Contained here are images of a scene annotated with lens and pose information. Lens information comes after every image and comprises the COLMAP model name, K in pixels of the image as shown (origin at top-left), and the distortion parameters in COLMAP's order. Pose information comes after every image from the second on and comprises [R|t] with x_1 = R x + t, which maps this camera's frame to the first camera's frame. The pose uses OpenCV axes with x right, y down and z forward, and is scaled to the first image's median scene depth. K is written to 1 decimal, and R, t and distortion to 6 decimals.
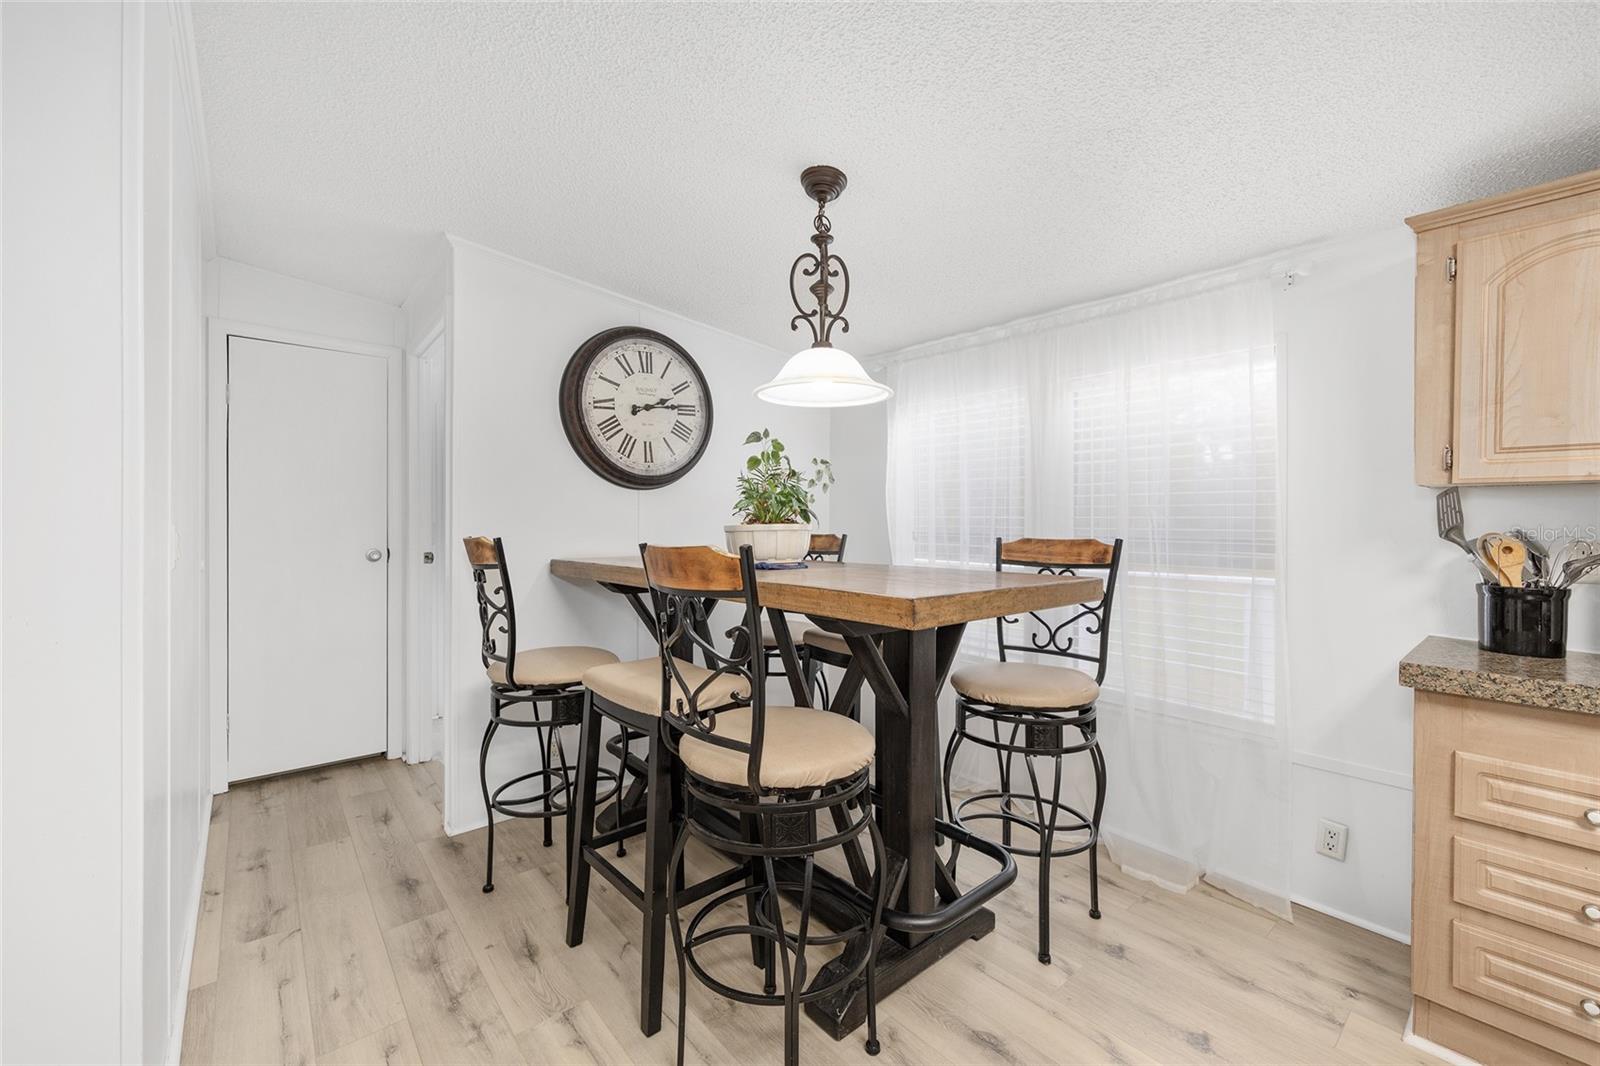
lens RADIAL K [[640.4, 0, 800.3], [0, 640.4, 522.1], [0, 0, 1]] dist [-0.003128, 0.002396]
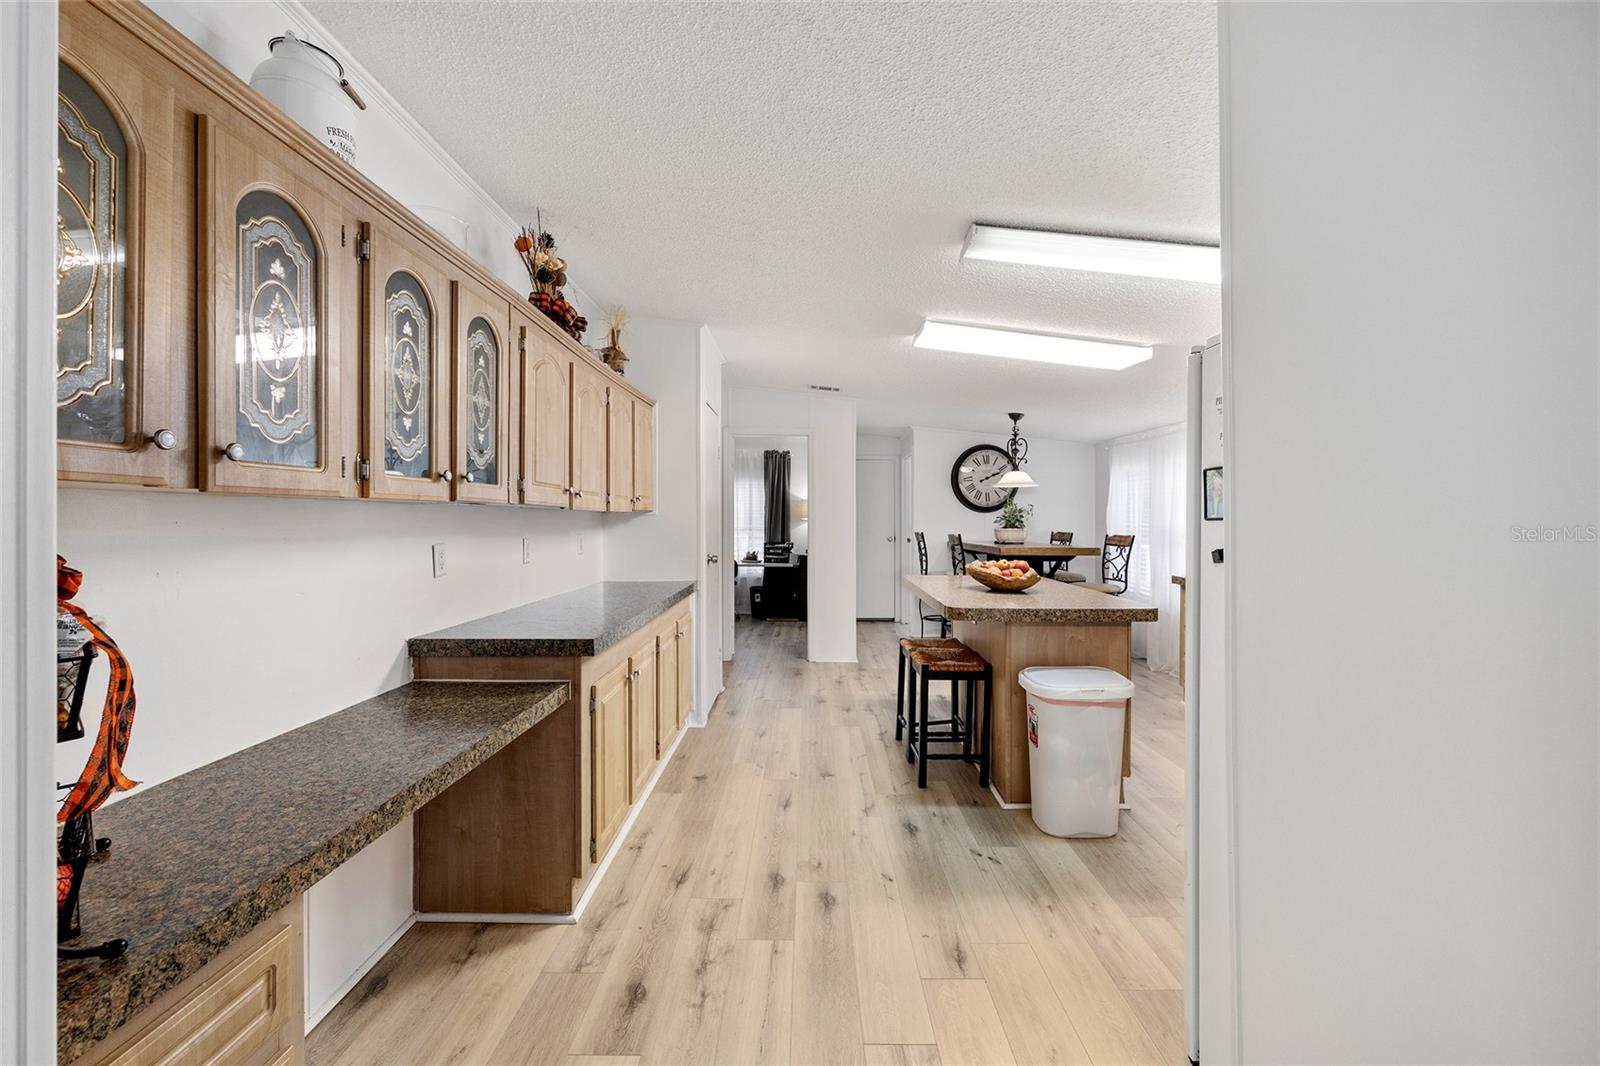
lens RADIAL K [[640.4, 0, 811.7], [0, 640.4, 521.2], [0, 0, 1]] dist [-0.003128, 0.002396]
pose [[0.760519, -0.000244, -0.649315, 1.061756], [0.002751, 0.999992, 0.002845, -0.037160], [0.649309, -0.003950, 0.760514, -1.612982]]
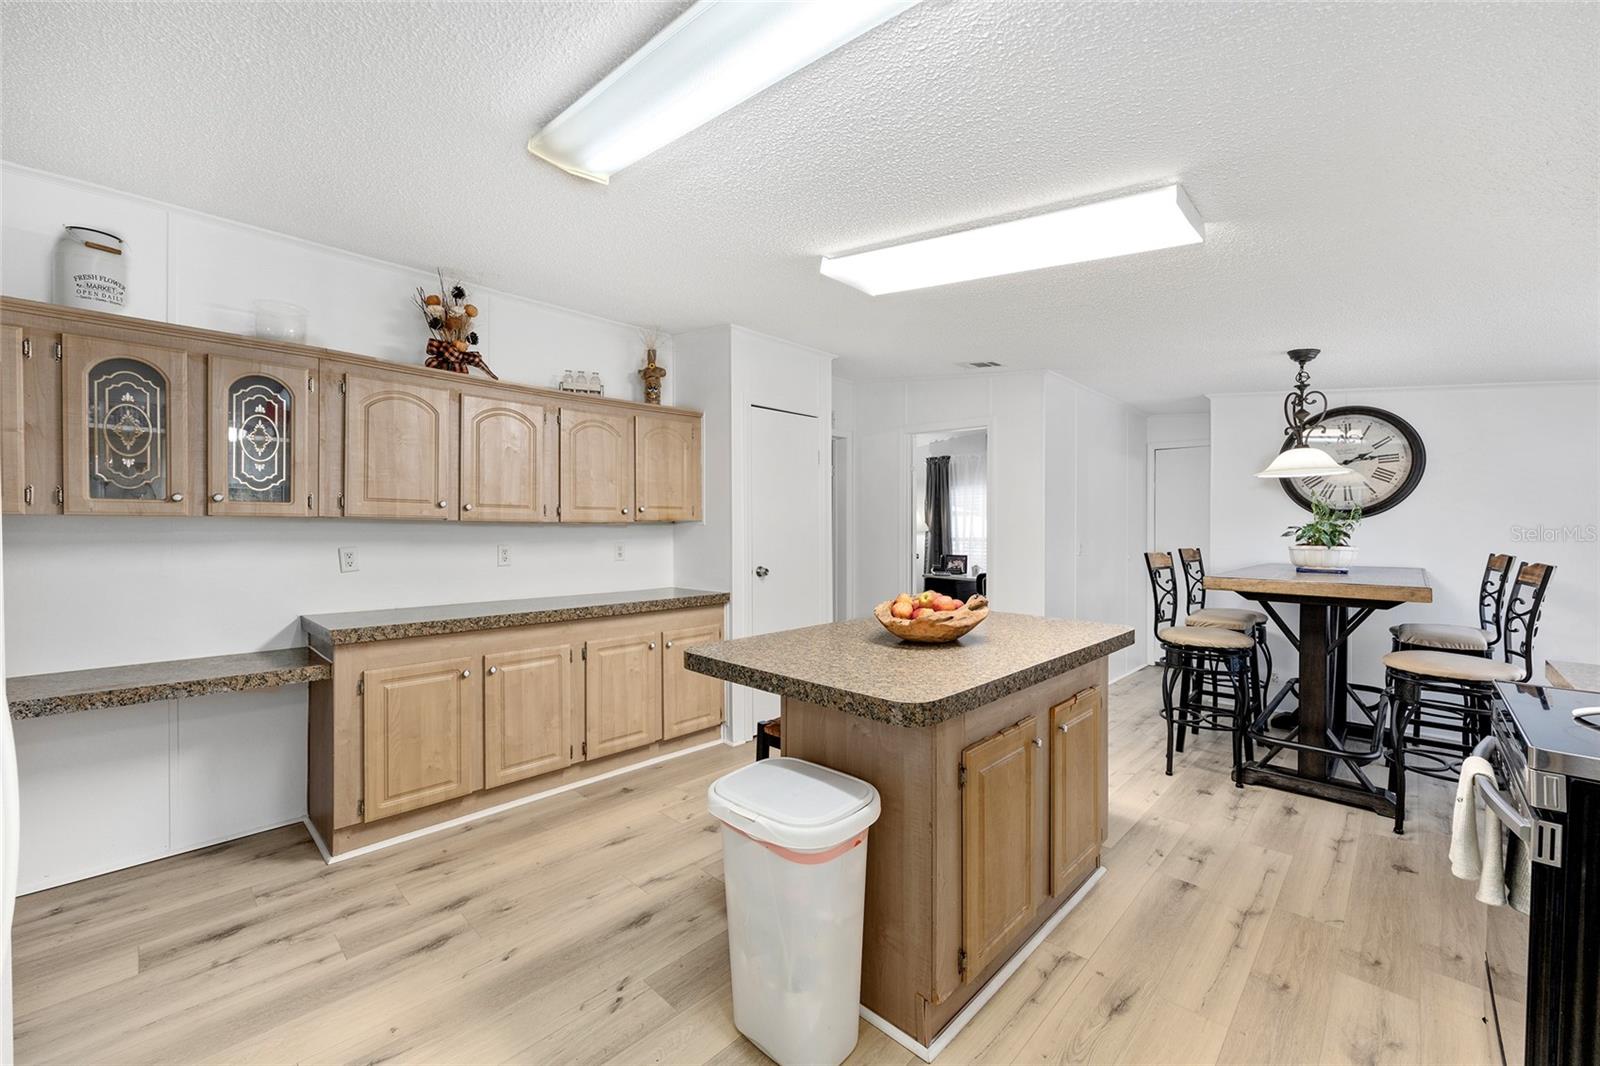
lens RADIAL K [[640.4, 0, 813.6], [0, 640.4, 531.8], [0, 0, 1]] dist [-0.003128, 0.002396]
pose [[0.109338, 0.005247, -0.993991, 1.387059], [-0.000872, 0.999986, 0.005183, -0.039229], [0.994004, 0.000300, 0.109341, -0.451312]]
